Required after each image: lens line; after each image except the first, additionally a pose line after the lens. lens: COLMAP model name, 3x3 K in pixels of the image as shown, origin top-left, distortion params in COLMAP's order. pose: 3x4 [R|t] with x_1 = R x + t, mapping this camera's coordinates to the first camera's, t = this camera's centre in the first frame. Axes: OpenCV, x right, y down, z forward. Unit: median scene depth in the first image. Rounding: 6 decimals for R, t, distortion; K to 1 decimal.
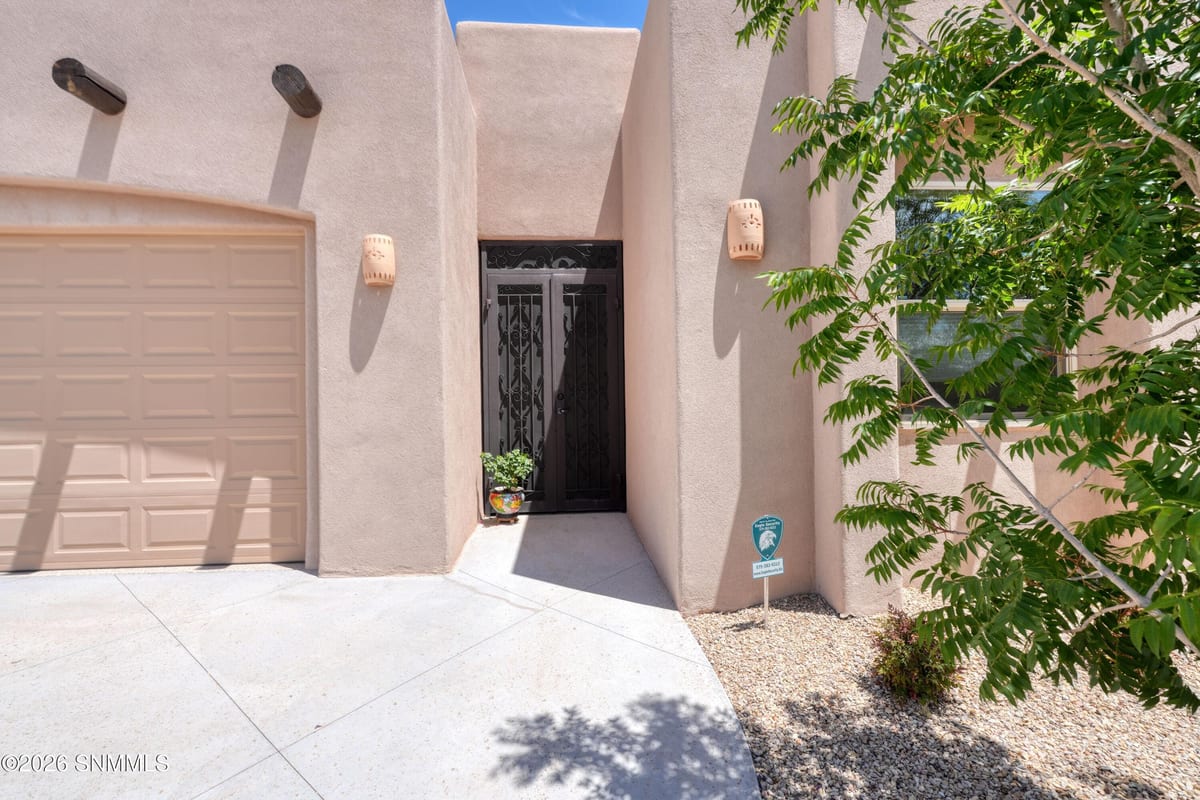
lens RADIAL K [[572.7, 0, 606.1], [0, 572.7, 419.8], [0, 0, 1]] dist [0.002819, 0.001184]
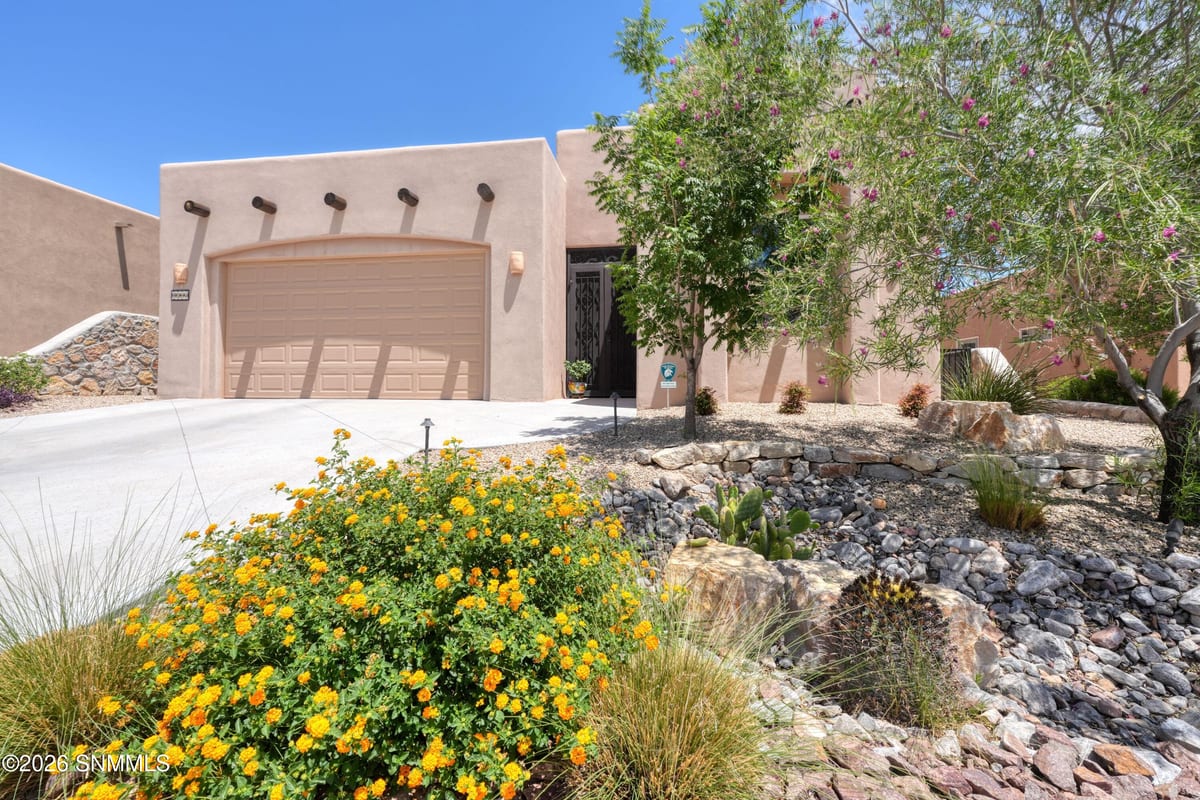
lens RADIAL K [[572.7, 0, 598.6], [0, 572.7, 400.4], [0, 0, 1]] dist [0.002819, 0.001184]
pose [[0.976981, 0.014234, -0.212851, 0.393528], [-0.017417, 0.999763, -0.013083, 0.279703], [0.212615, 0.016489, 0.976997, -1.092113]]
